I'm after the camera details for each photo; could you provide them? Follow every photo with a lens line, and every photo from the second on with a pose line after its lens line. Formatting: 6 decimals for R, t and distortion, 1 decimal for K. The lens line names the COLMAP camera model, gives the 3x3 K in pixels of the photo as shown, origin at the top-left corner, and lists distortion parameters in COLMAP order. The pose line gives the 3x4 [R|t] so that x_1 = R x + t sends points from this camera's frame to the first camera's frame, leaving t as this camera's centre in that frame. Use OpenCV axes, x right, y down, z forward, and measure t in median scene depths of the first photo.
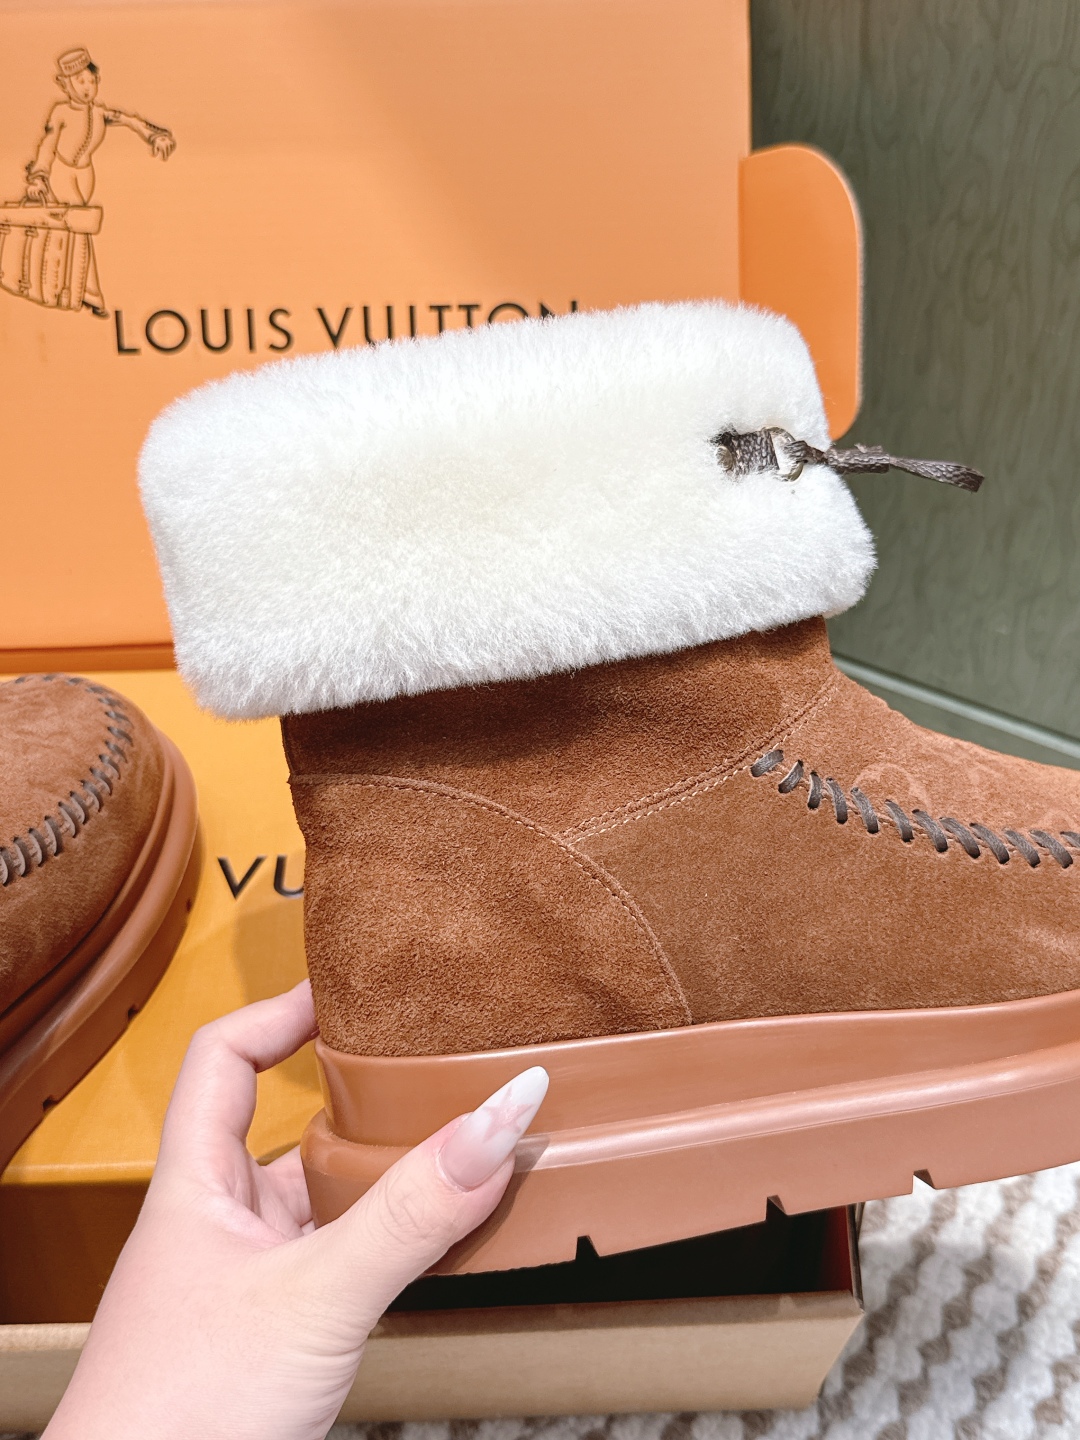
lens RADIAL K [[1631.1, 0, 531.8], [0, 1631.1, 727.8], [0, 0, 1]] dist [0.114720, -0.385034]
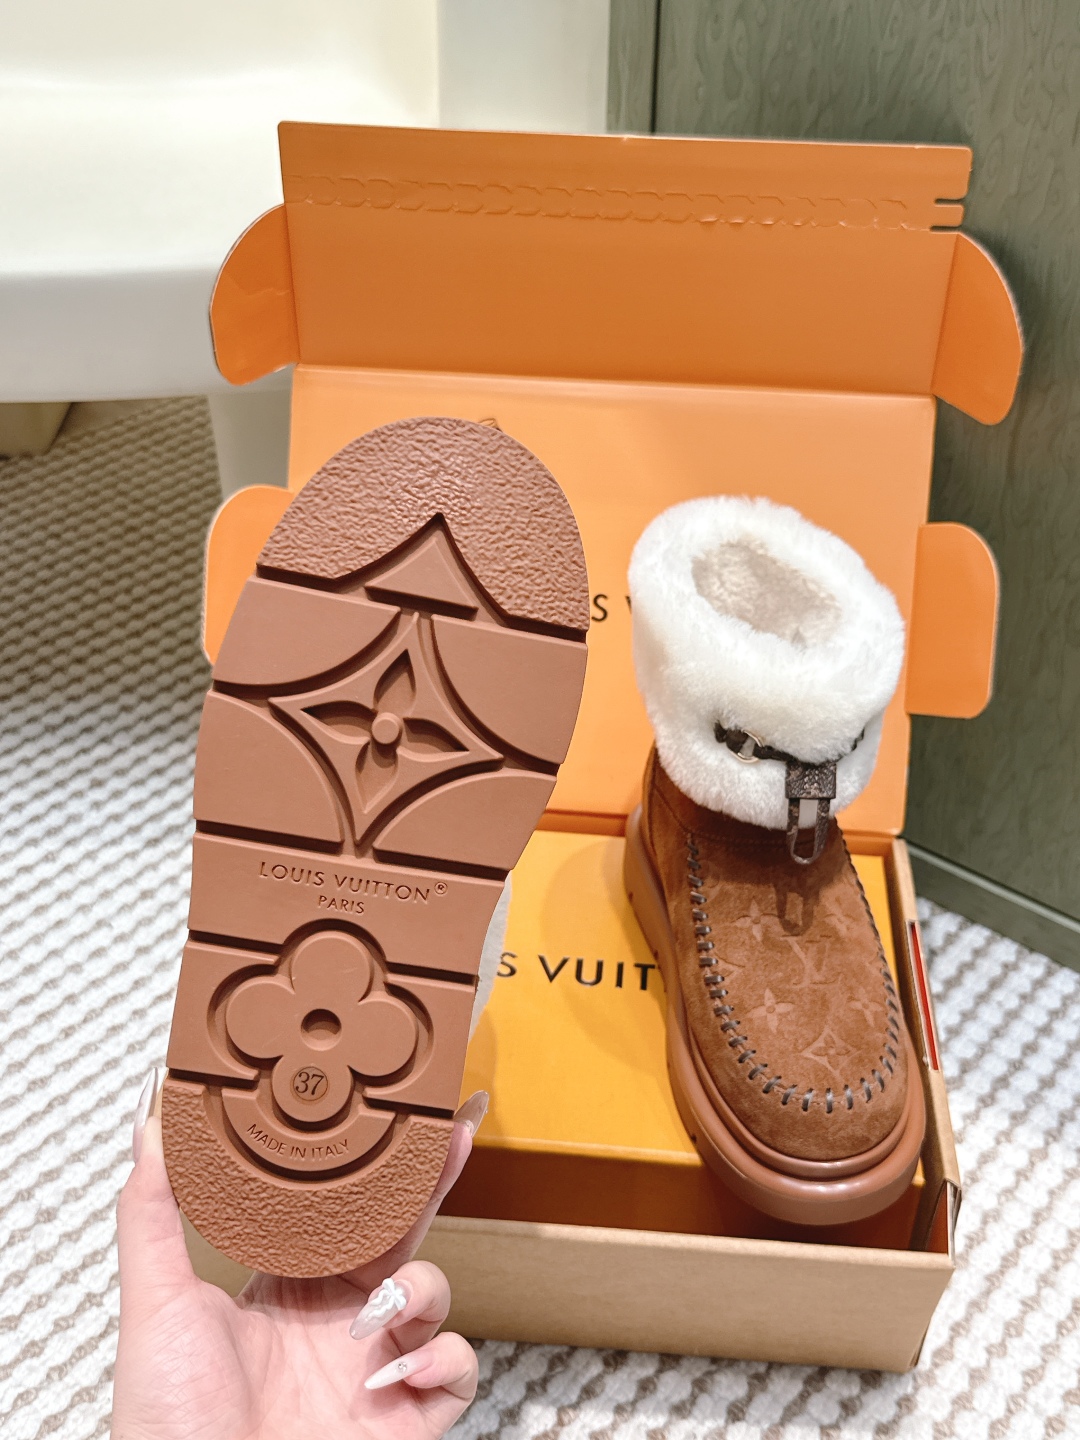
lens RADIAL K [[1646.9, 0, 538.7], [0, 1646.9, 721.6], [0, 0, 1]] dist [0.176716, -0.471541]
pose [[0.993416, 0.096245, -0.062140, -0.109141], [-0.102748, 0.988417, -0.111693, 0.035965], [0.050671, 0.117342, 0.991798, -0.512183]]
